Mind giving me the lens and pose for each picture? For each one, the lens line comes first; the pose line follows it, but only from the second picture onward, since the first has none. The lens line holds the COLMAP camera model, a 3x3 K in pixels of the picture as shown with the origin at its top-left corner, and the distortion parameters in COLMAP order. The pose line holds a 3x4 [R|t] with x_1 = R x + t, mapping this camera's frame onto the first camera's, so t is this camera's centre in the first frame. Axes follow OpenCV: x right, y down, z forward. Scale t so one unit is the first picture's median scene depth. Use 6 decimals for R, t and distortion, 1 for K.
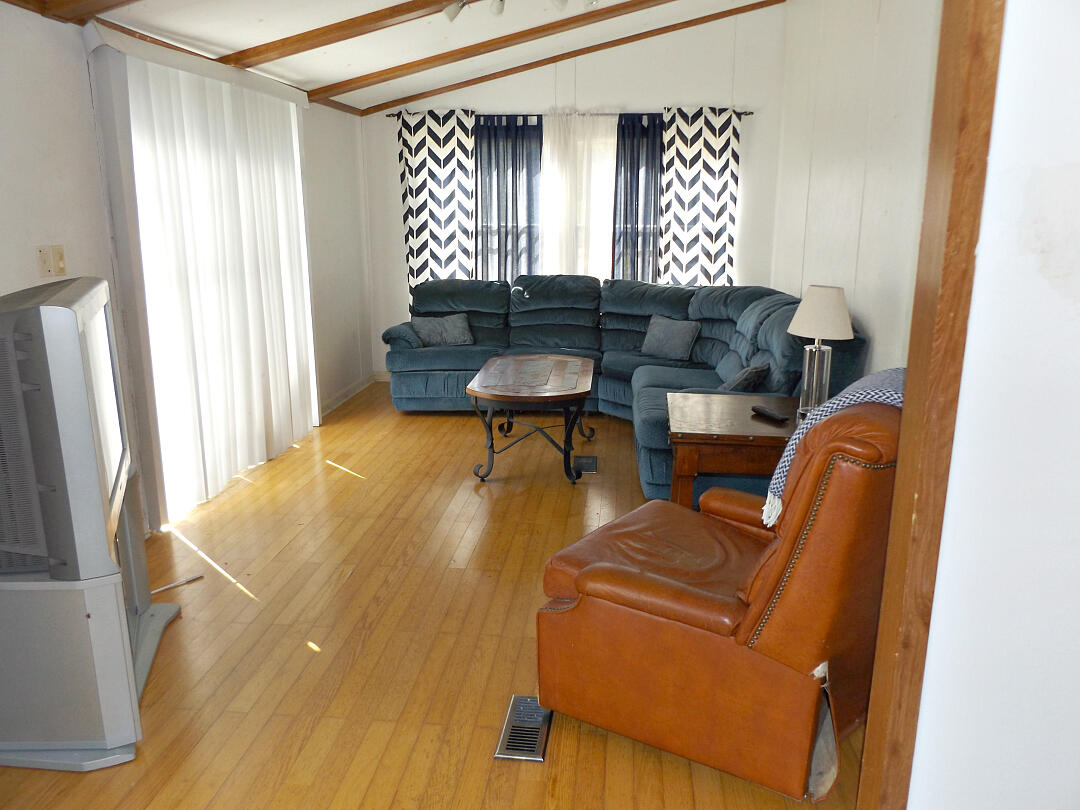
lens RADIAL K [[809.0, 0, 540.0], [0, 809.0, 405.0], [0, 0, 1]] dist [-0.005917, -0.000932]
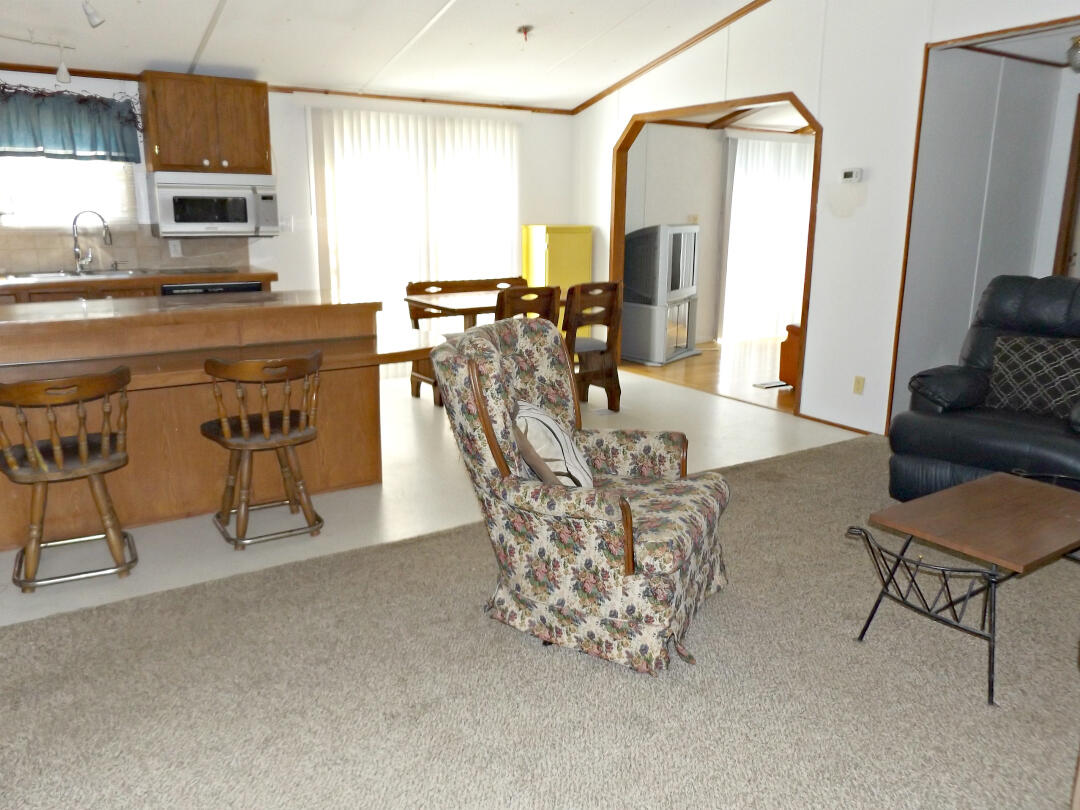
lens RADIAL K [[827.0, 0, 546.0], [0, 827.0, 402.1], [0, 0, 1]] dist [-0.012821, 0.002689]
pose [[0.633197, 0.182169, -0.752247, 0.605823], [-0.195563, 0.978027, 0.072233, 0.149093], [0.748877, 0.101374, 0.654910, -0.528195]]
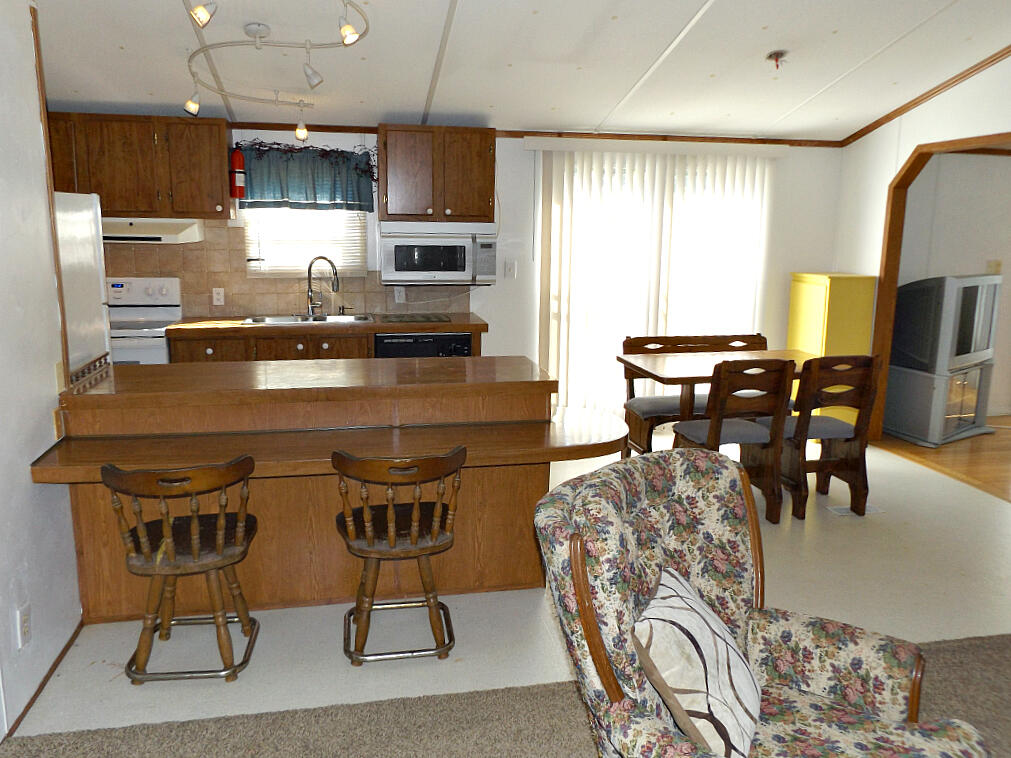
lens RADIAL K [[799.0, 0, 505.5], [0, 799.0, 379.0], [0, 0, 1]] dist [-0.015040, -0.000290]
pose [[0.293866, 0.184356, -0.937899, 0.519749], [-0.239953, 0.964031, 0.114310, 0.089672], [0.925238, 0.191460, 0.327533, -0.419804]]
